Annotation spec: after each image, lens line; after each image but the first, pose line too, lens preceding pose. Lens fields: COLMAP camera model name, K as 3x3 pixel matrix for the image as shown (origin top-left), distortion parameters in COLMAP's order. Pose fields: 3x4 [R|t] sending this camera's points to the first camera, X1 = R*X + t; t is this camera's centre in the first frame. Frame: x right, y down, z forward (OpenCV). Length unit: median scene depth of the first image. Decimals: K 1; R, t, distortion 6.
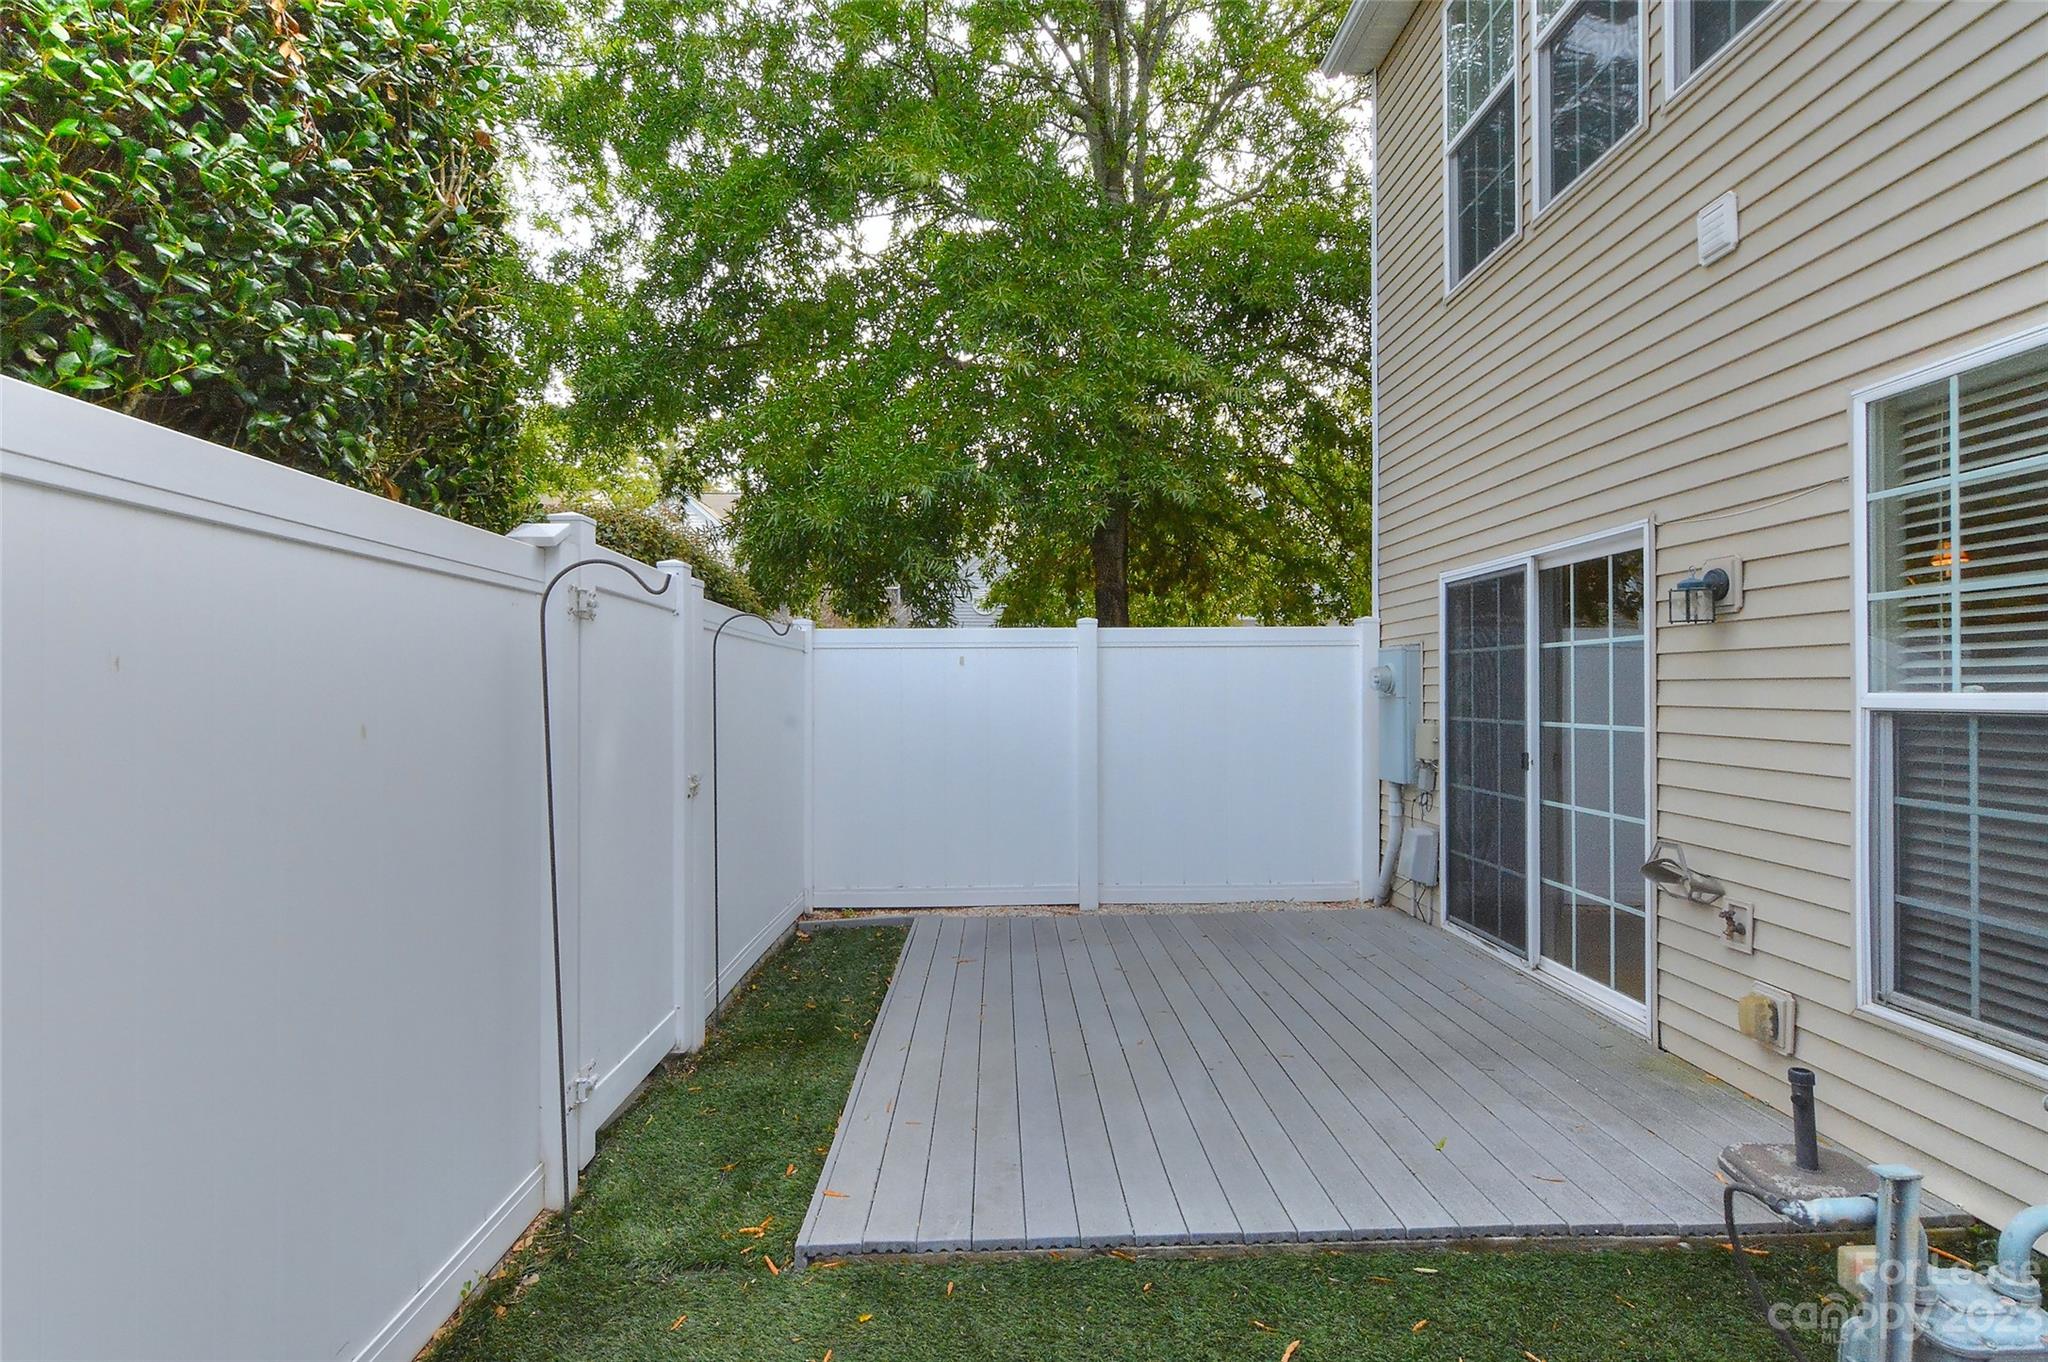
lens RADIAL K [[990.6, 0, 1024.7], [0, 990.6, 687.2], [0, 0, 1]] dist [0.009519, -0.004708]
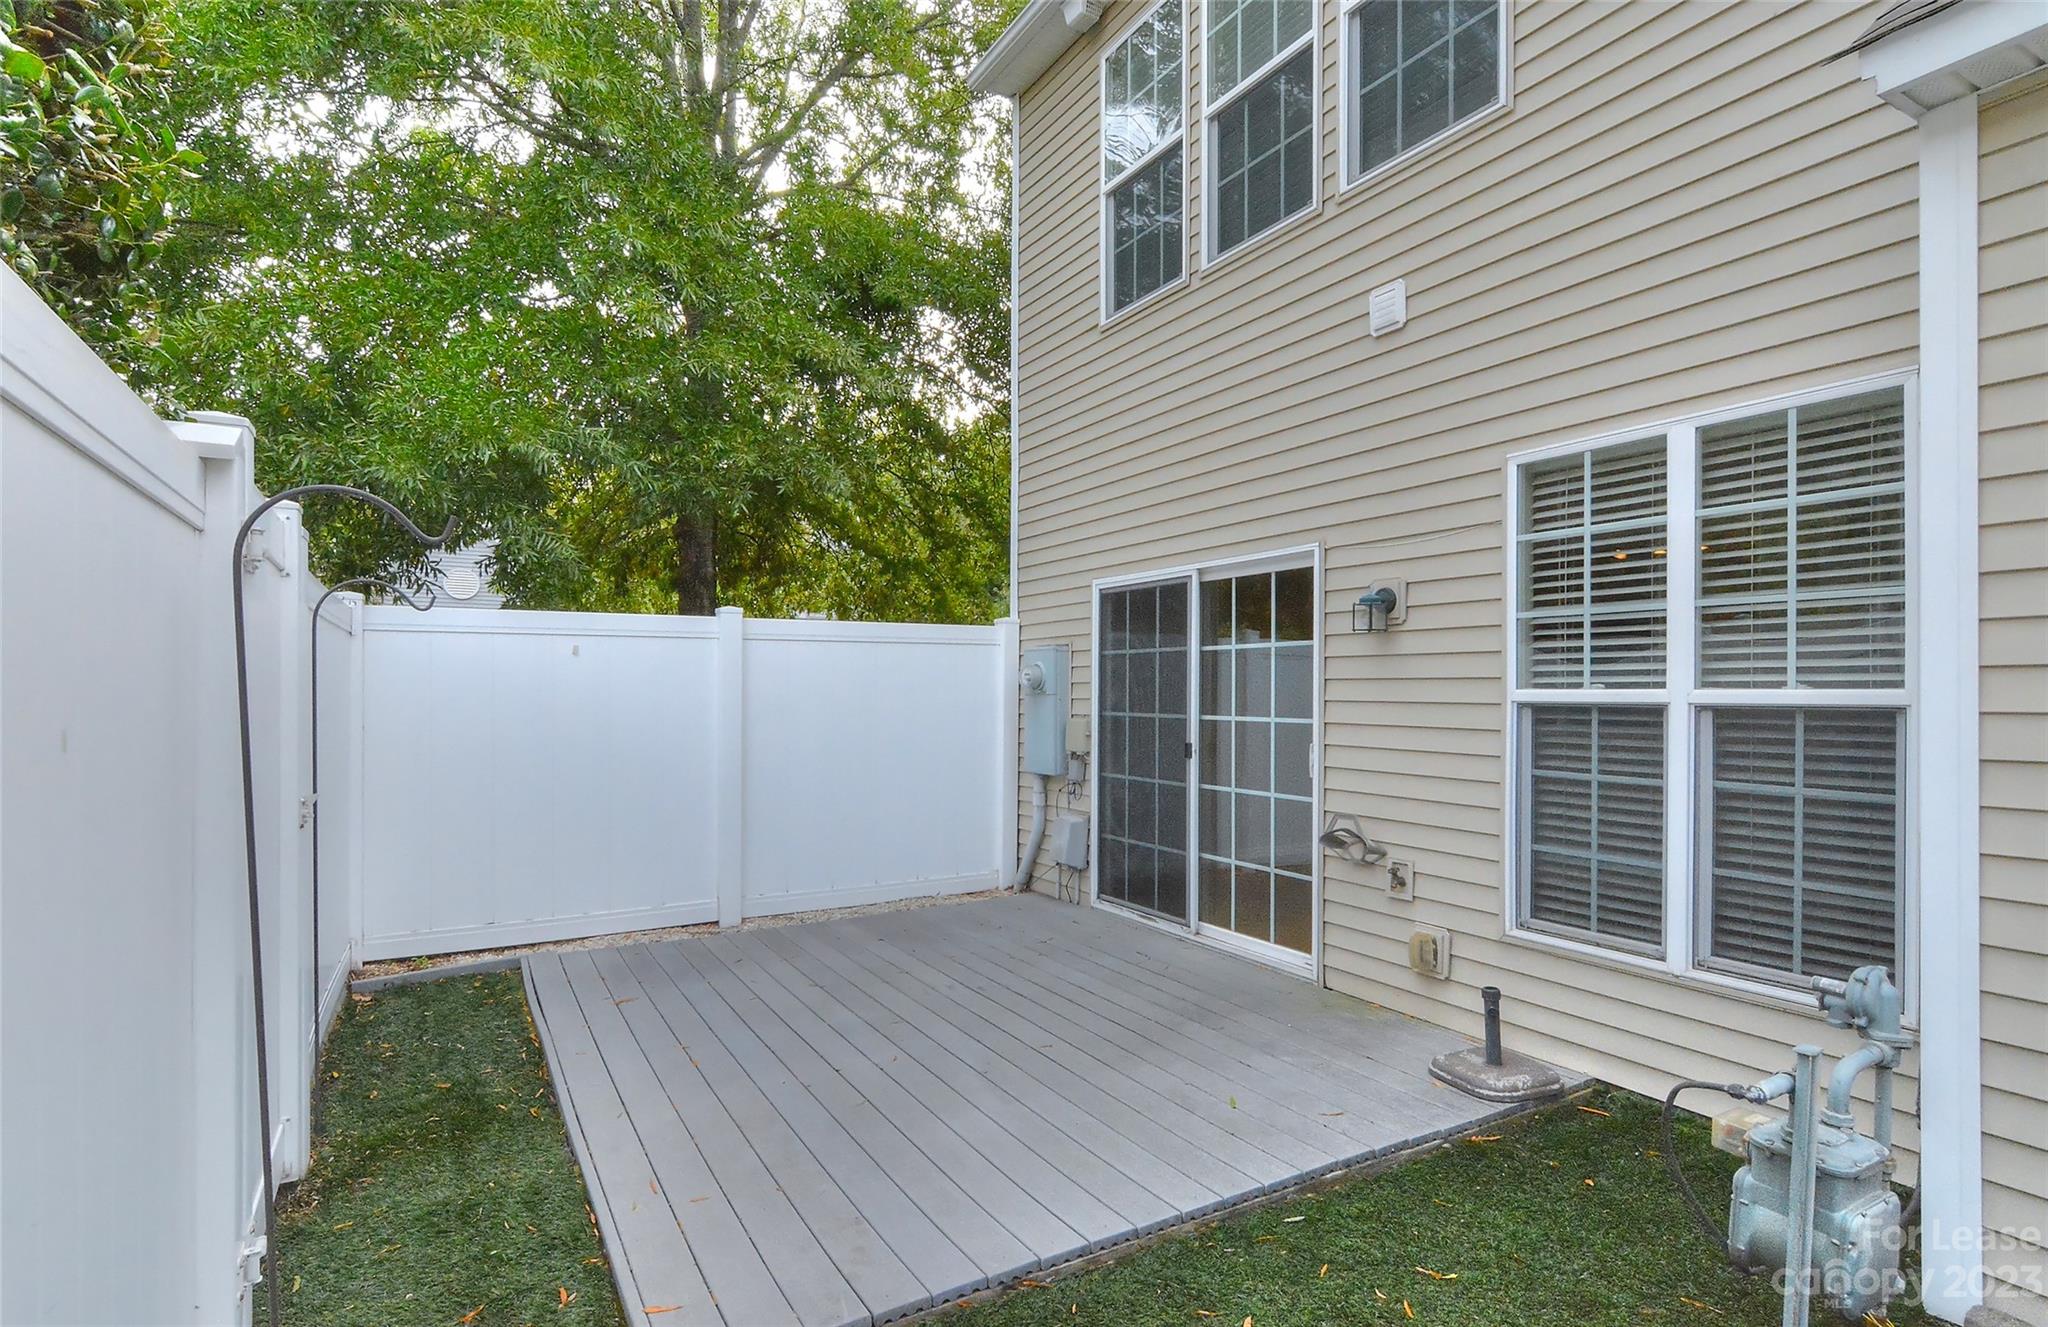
lens RADIAL K [[992.8, 0, 1001.8], [0, 992.8, 693.1], [0, 0, 1]] dist [0.003345, -0.001492]
pose [[0.882506, 0.001931, 0.470298, -0.227918], [-0.005339, 0.999968, 0.005913, 0.003989], [-0.470272, -0.007729, 0.882488, 0.115204]]
